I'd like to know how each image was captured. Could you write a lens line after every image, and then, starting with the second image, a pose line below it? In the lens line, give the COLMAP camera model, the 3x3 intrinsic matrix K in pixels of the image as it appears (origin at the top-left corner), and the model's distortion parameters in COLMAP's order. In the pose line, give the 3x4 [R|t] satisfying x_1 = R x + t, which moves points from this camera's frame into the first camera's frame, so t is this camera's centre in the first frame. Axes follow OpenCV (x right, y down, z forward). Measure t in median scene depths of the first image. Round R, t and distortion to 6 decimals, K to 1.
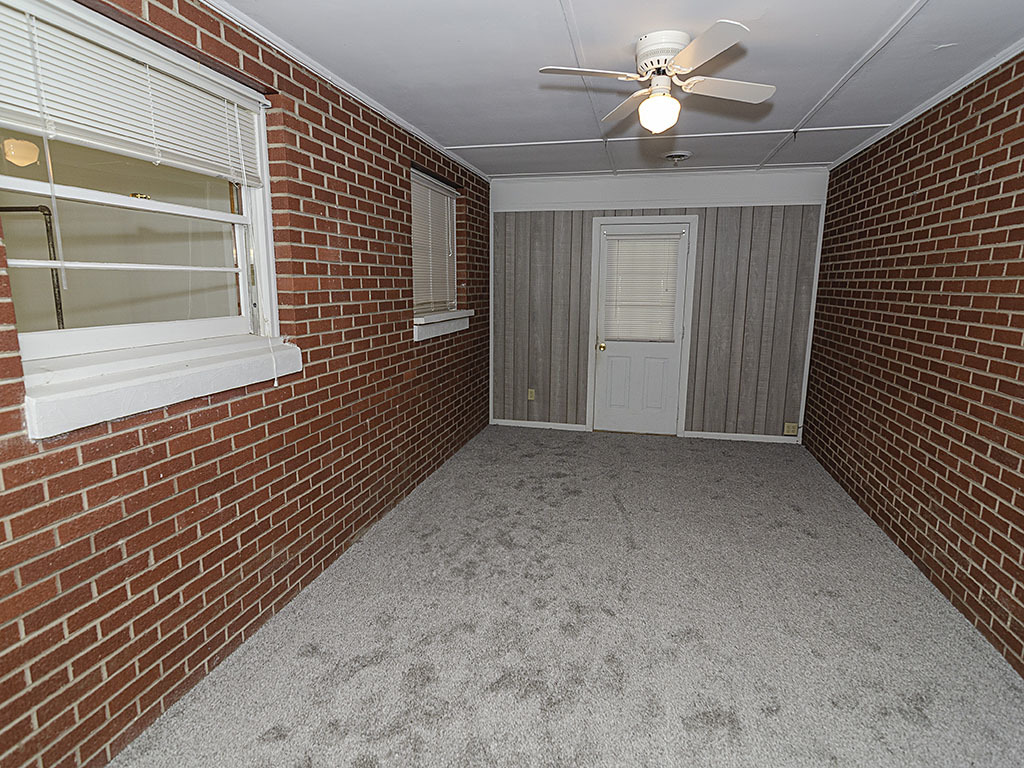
lens RADIAL K [[578.8, 0, 512.0], [0, 578.8, 384.0], [0, 0, 1]] dist [-0.000998, 0.002845]
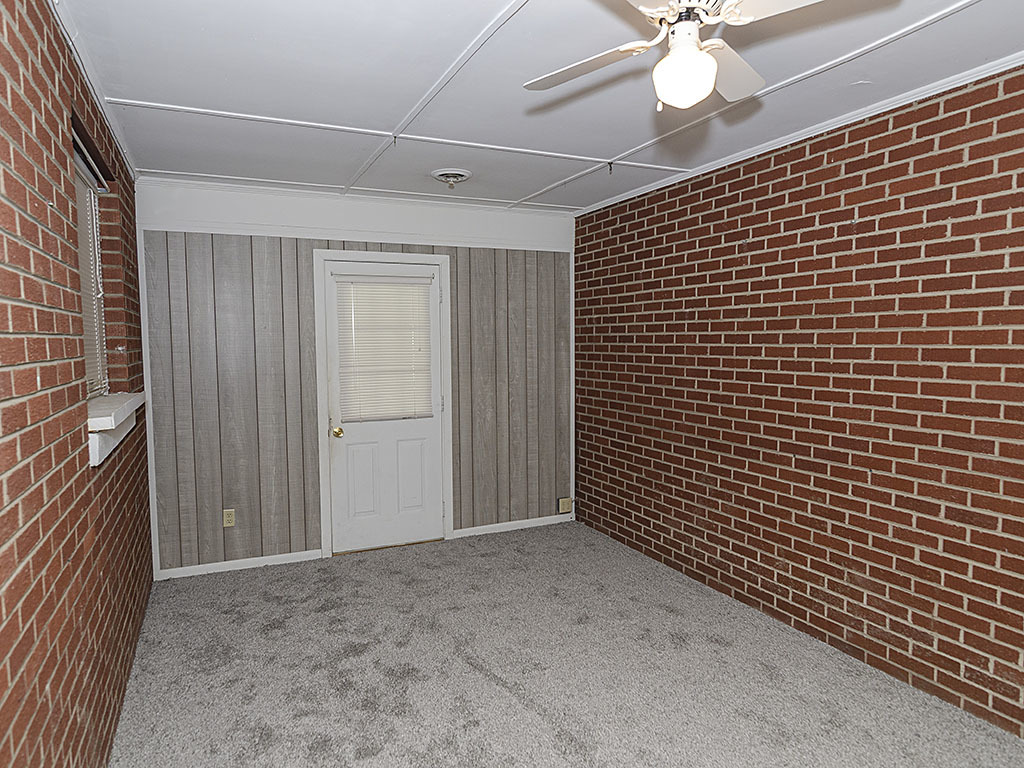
lens RADIAL K [[648.2, 0, 515.6], [0, 648.2, 385.0], [0, 0, 1]] dist [-0.003159, -0.000478]
pose [[0.788710, -0.055877, 0.612221, -0.157351], [0.119857, 0.990727, -0.063986, -0.046706], [-0.602969, 0.123846, 0.788093, 0.259469]]
